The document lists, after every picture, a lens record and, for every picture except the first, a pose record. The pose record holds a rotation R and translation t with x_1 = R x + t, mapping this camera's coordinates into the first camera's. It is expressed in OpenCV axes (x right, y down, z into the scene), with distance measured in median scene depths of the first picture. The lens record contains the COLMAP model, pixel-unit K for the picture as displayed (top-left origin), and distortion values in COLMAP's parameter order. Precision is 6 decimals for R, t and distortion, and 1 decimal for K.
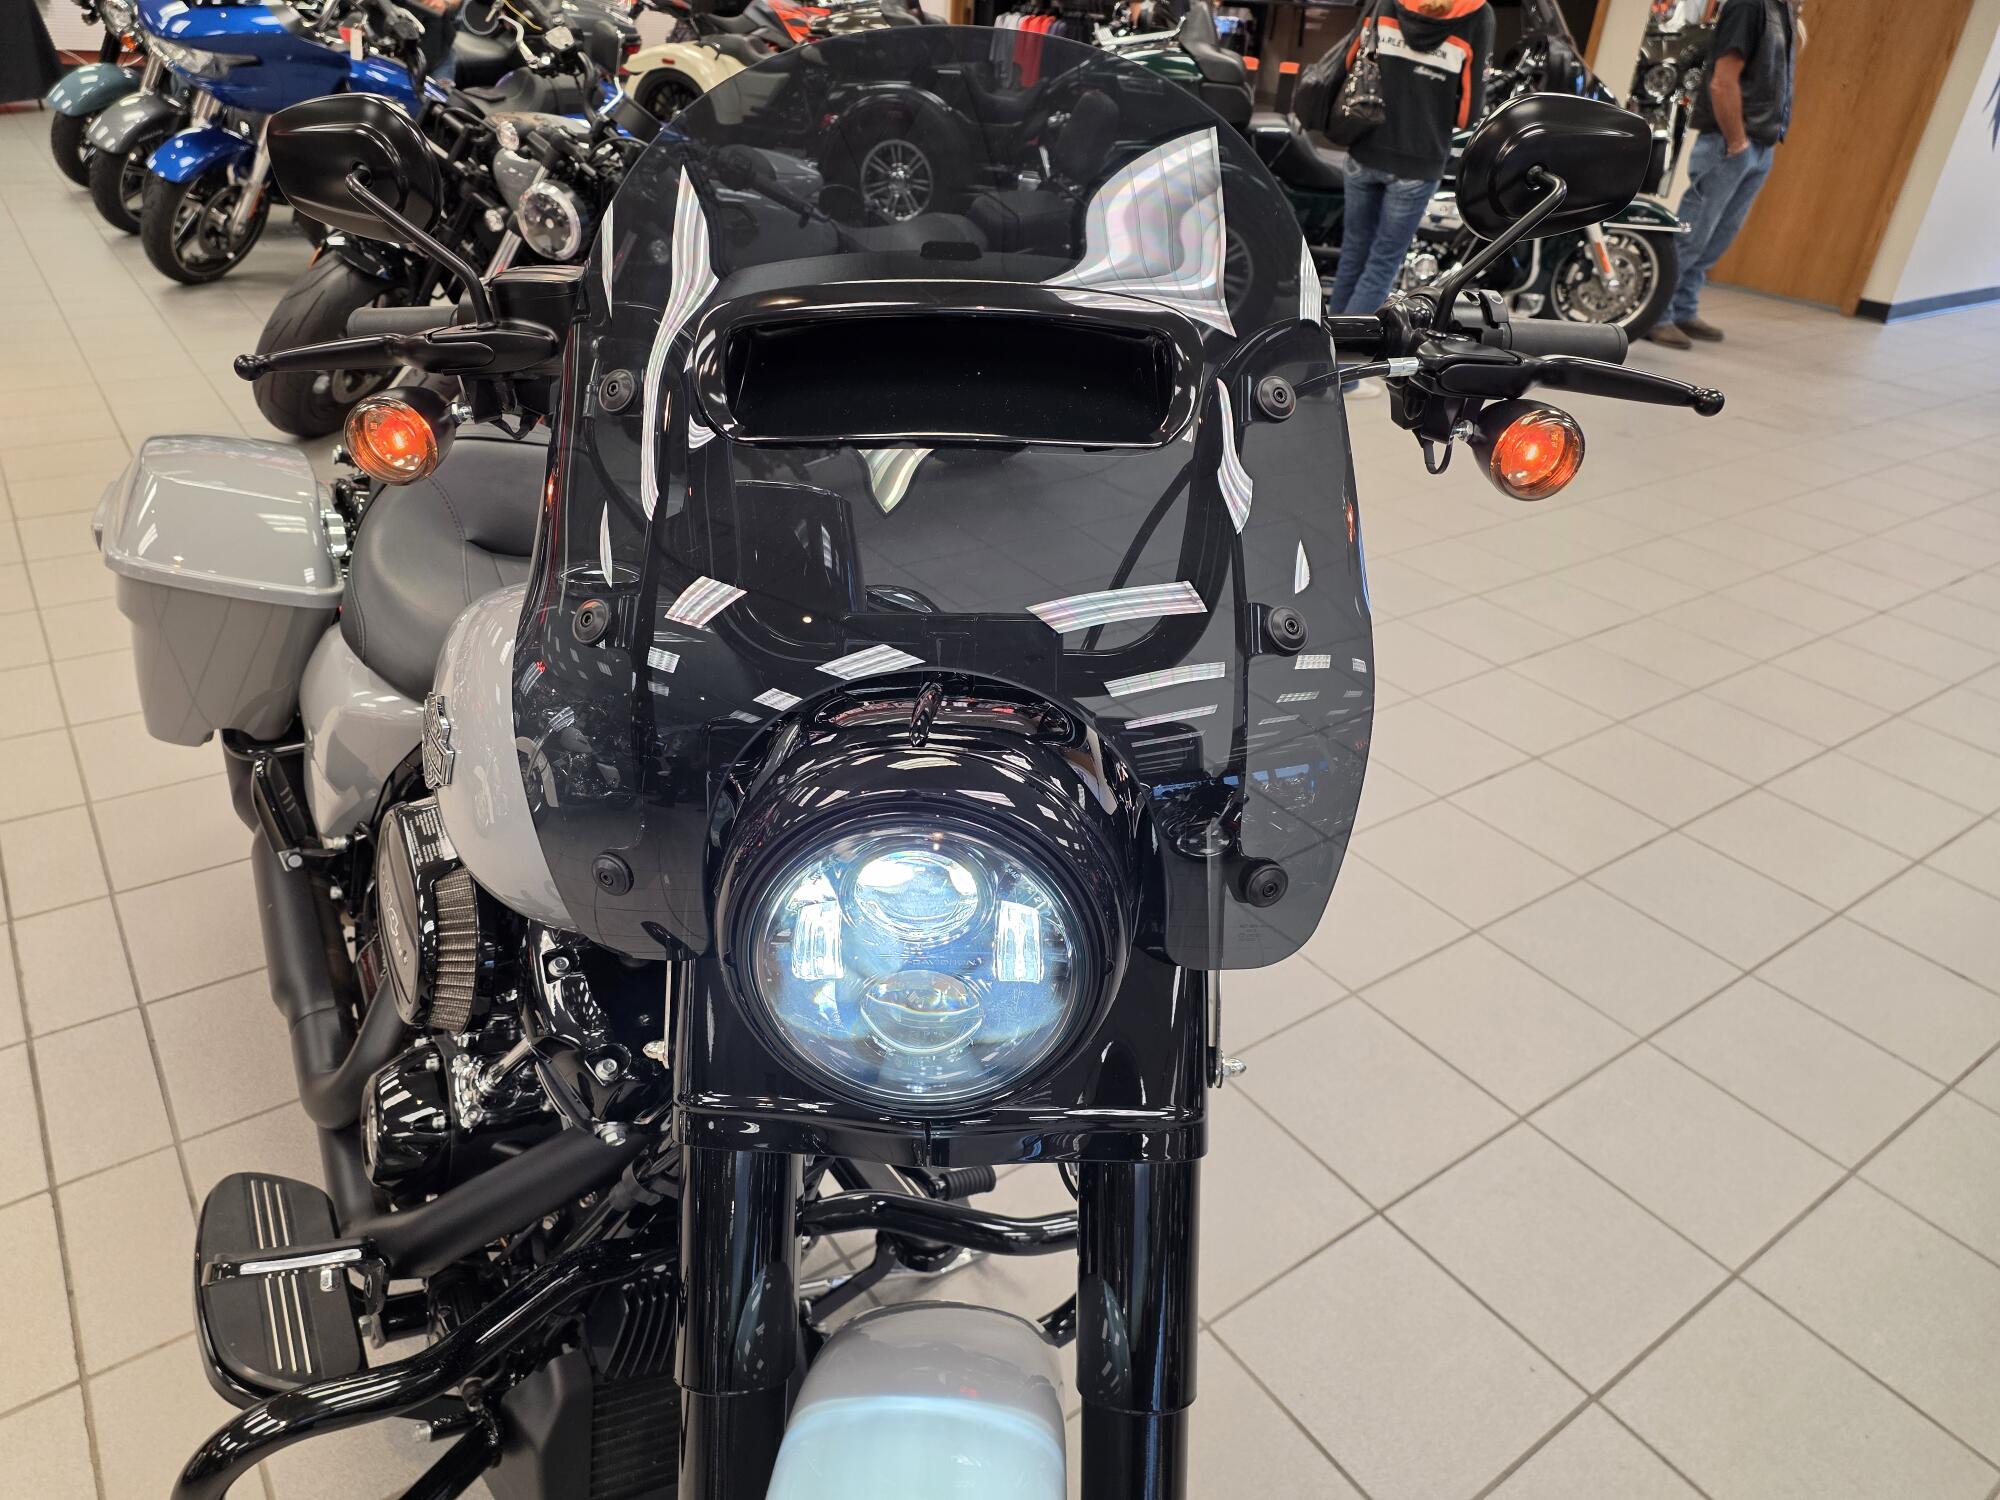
lens RADIAL K [[1325.1, 0, 1000.0], [0, 1325.1, 750.0], [0, 0, 1]] dist [0.035087, -0.025367]
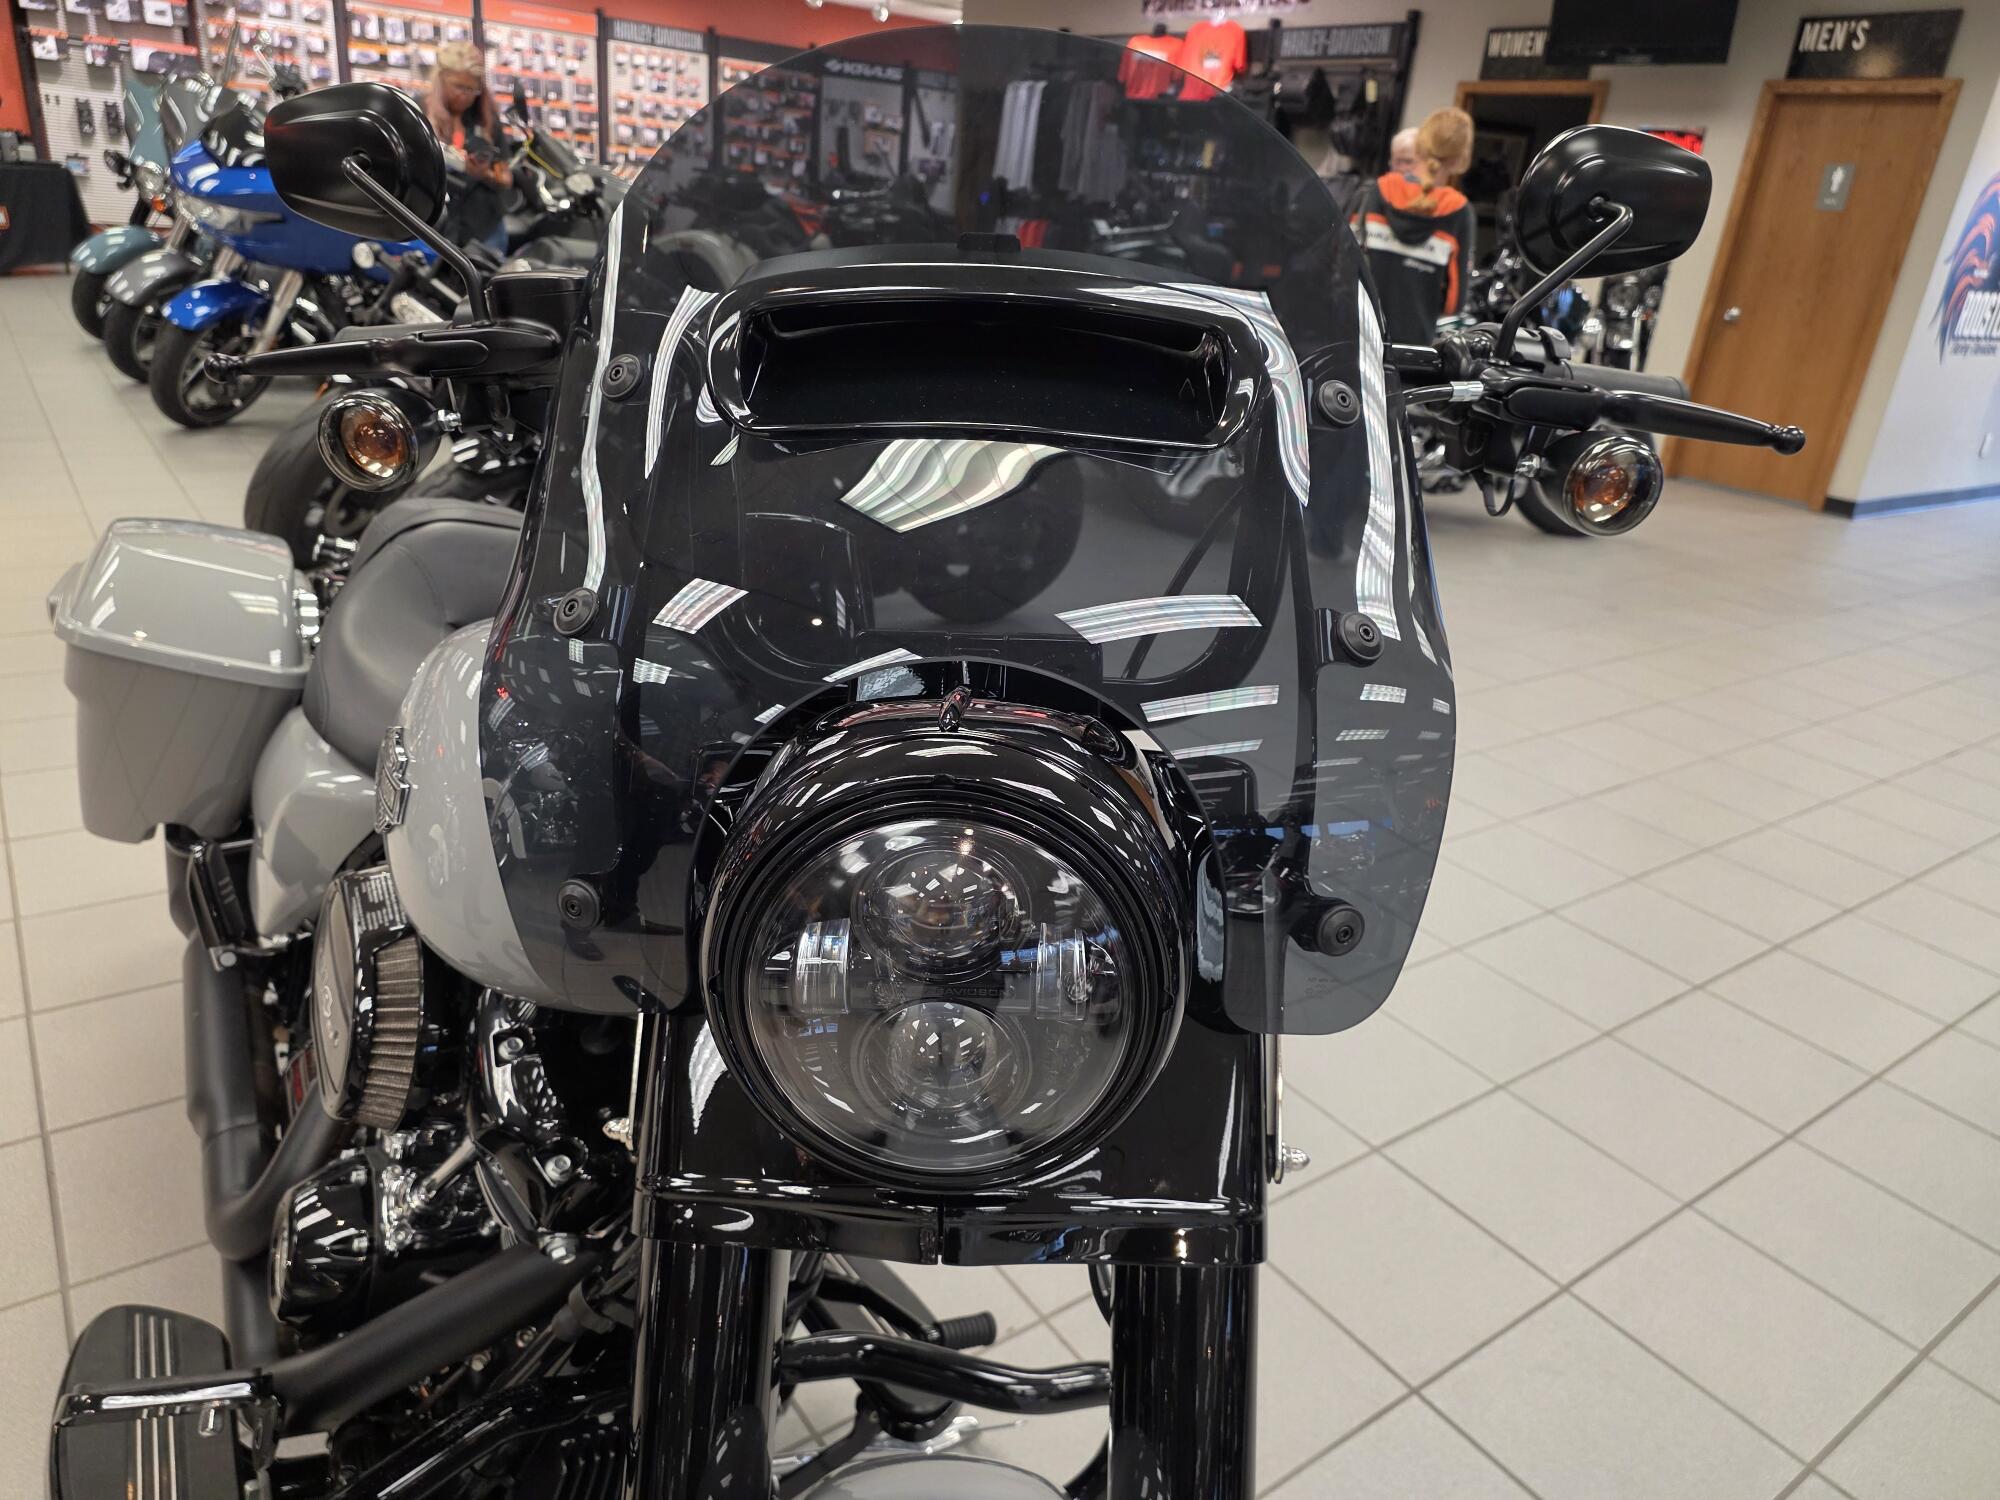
lens RADIAL K [[1337.8, 0, 1014.4], [0, 1337.8, 749.4], [0, 0, 1]] dist [0.013919, -0.006222]
pose [[0.999481, 0.023670, 0.021860, -0.020710], [-0.020485, 0.990508, -0.135923, 0.067418], [-0.024870, 0.135405, 0.990478, 0.076812]]
